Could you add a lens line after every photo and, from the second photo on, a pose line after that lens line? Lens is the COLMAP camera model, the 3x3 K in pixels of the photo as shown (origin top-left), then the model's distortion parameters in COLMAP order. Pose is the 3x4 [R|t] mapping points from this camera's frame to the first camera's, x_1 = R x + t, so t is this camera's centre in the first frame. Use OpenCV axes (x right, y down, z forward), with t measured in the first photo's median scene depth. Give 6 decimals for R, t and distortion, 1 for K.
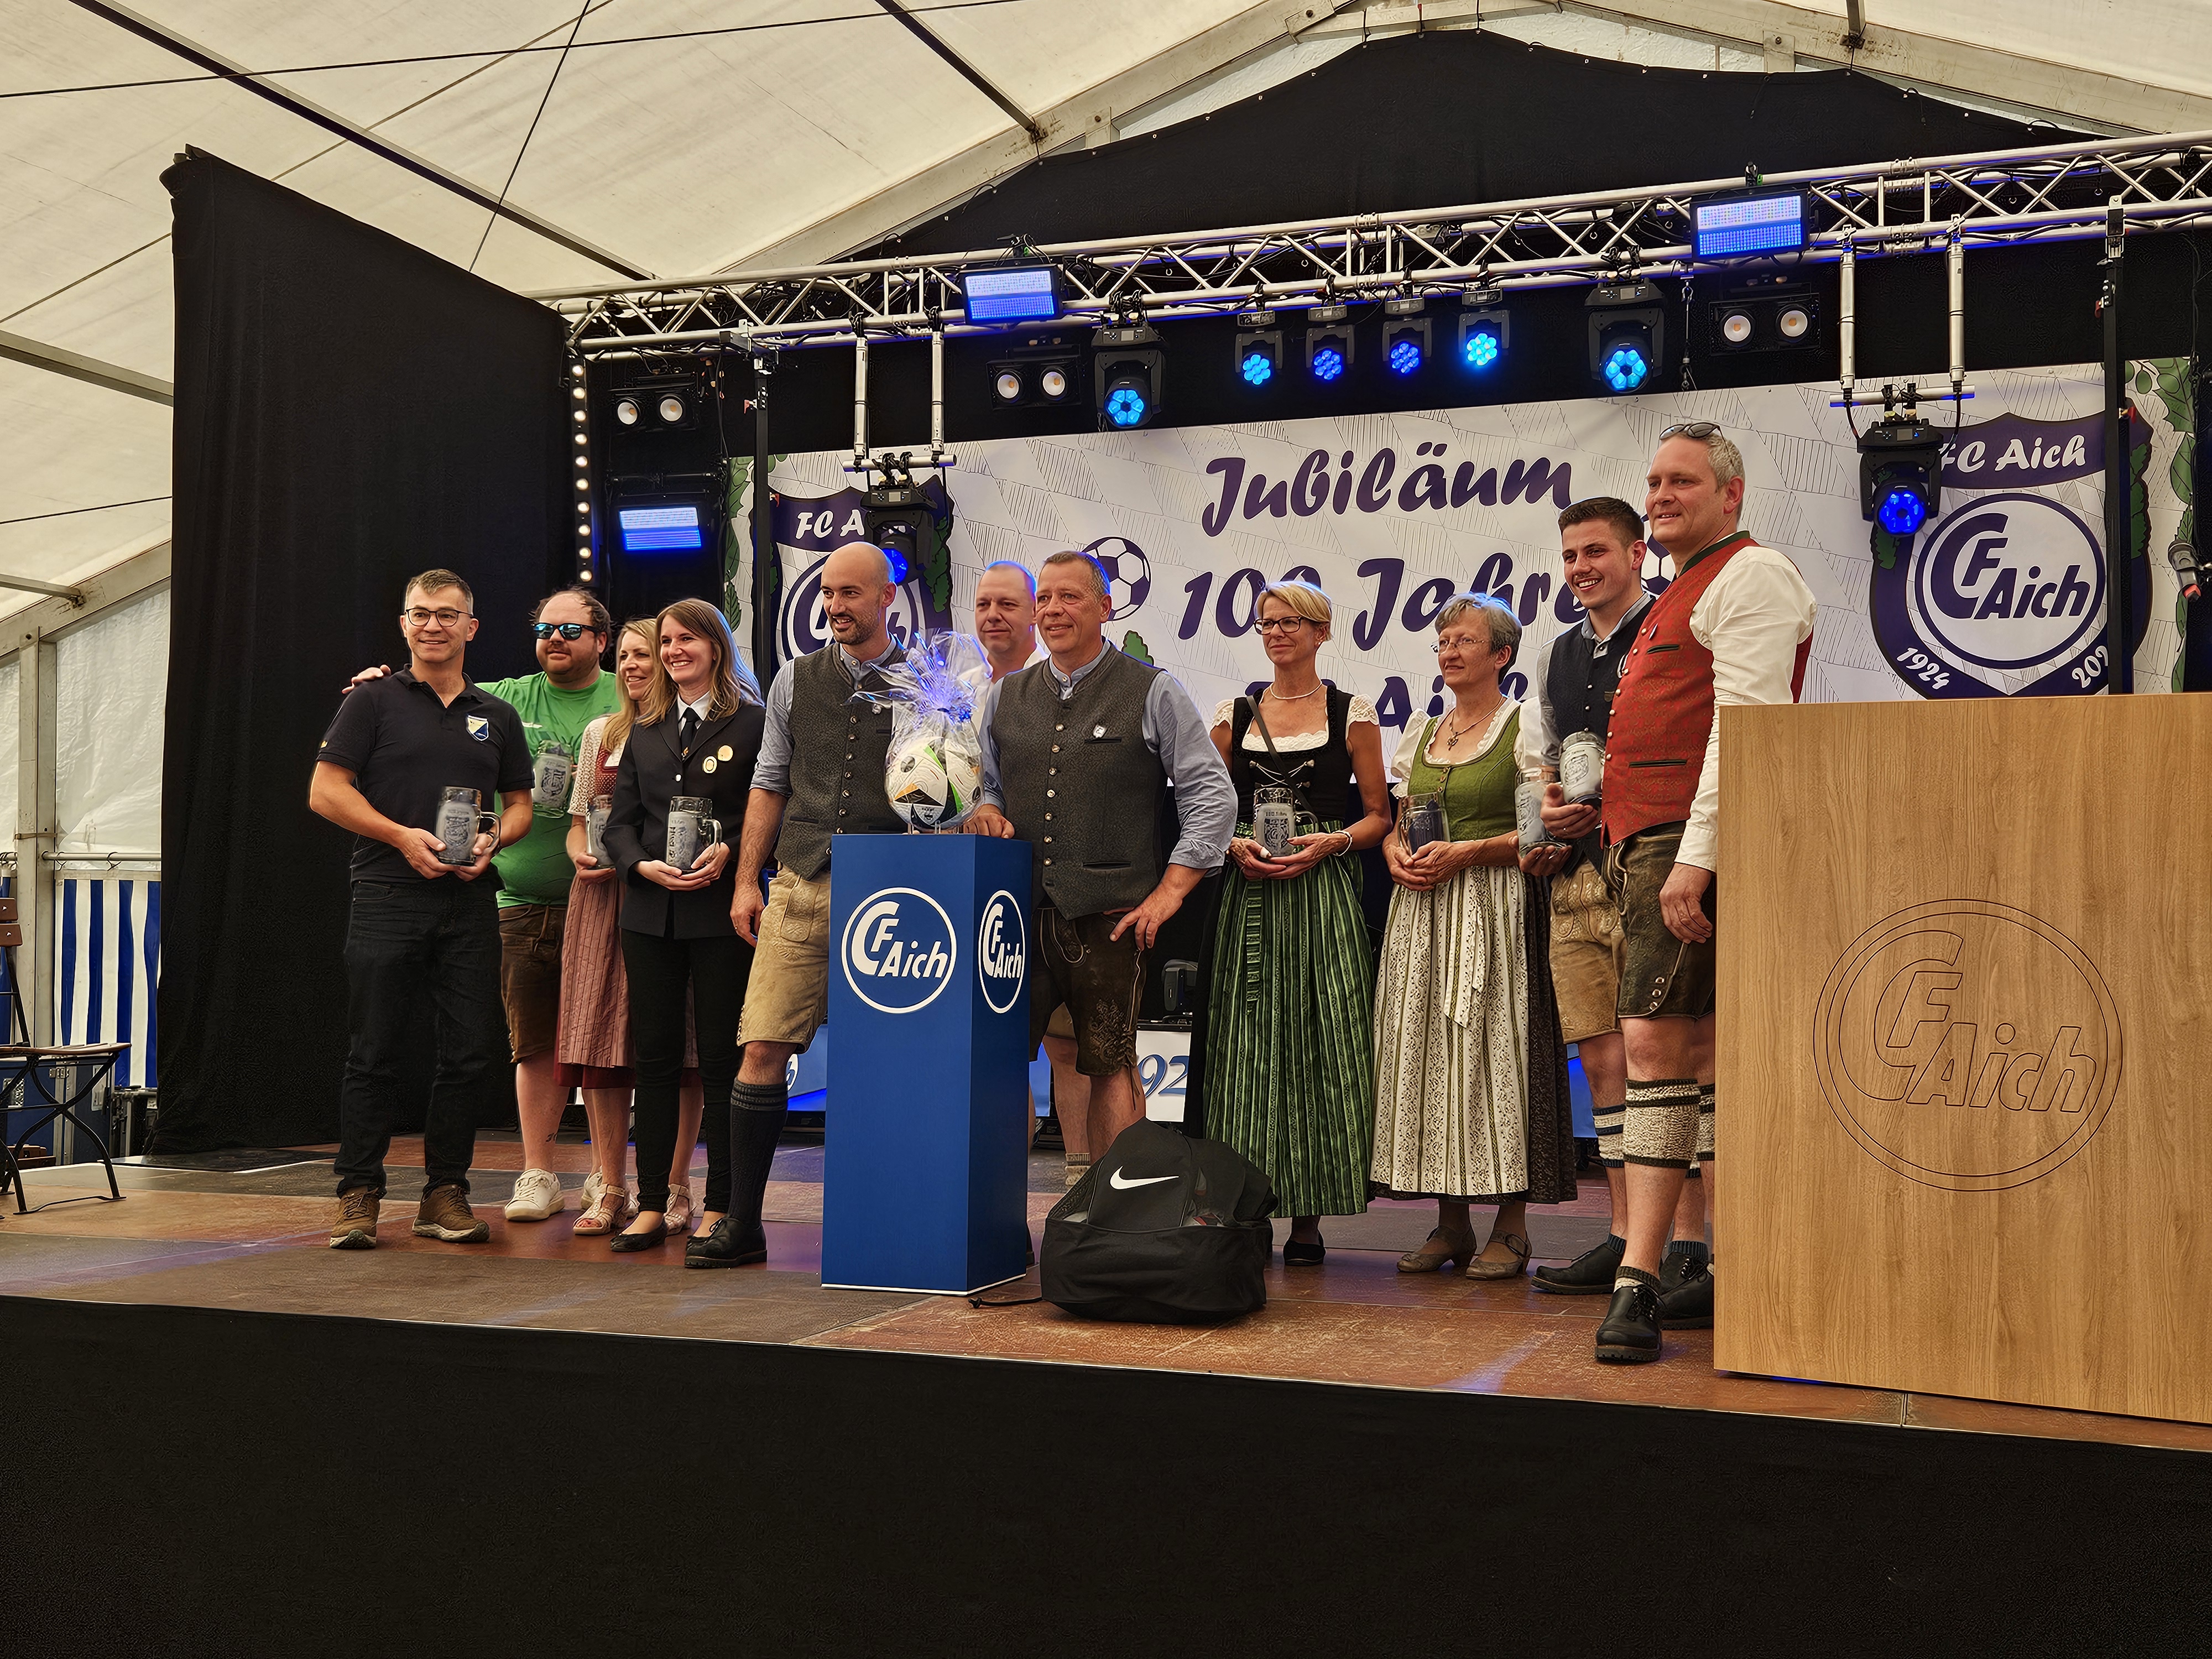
lens RADIAL K [[2322.9, 0, 1106.0], [0, 2322.9, 829.5], [0, 0, 1]] dist [0.078930, 0.000818]
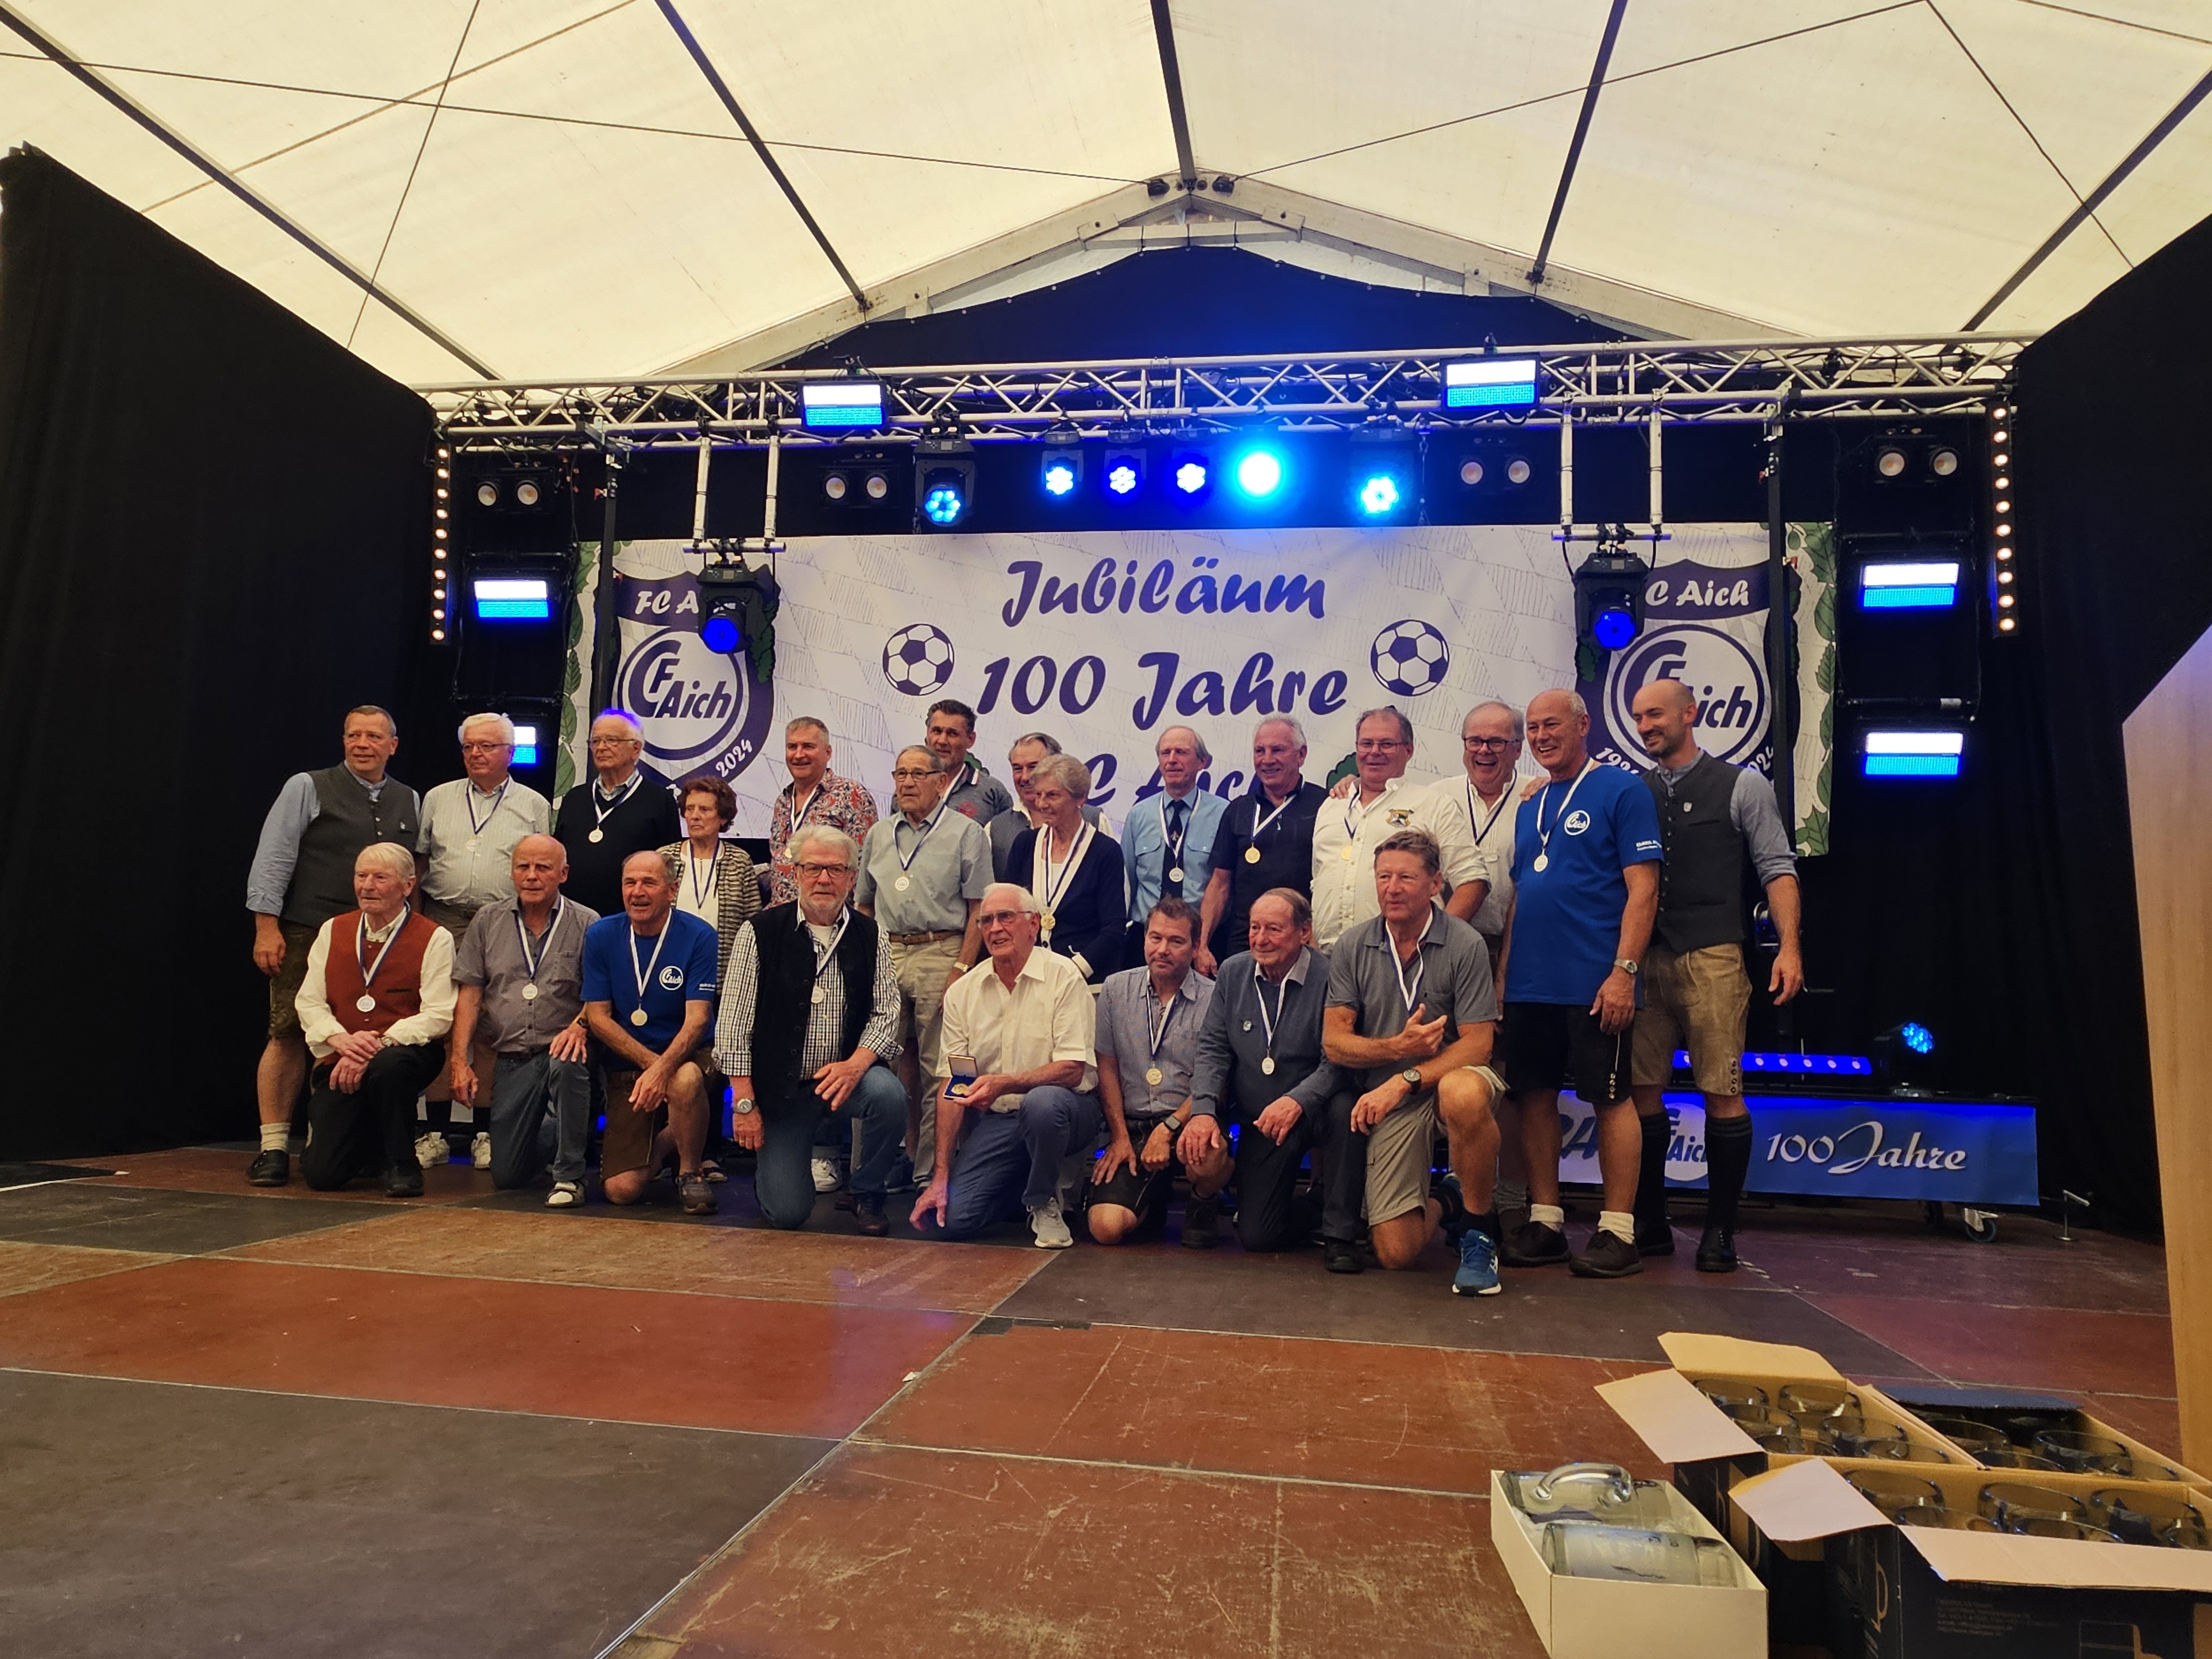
lens RADIAL K [[1477.8, 0, 1106.0], [0, 1477.8, 829.5], [0, 0, 1]] dist [0.001681, 0.022786]
pose [[0.983241, 0.049436, 0.175482, -0.031391], [-0.038619, 0.997168, -0.064529, 0.019165], [-0.178176, 0.056670, 0.982366, 0.279306]]
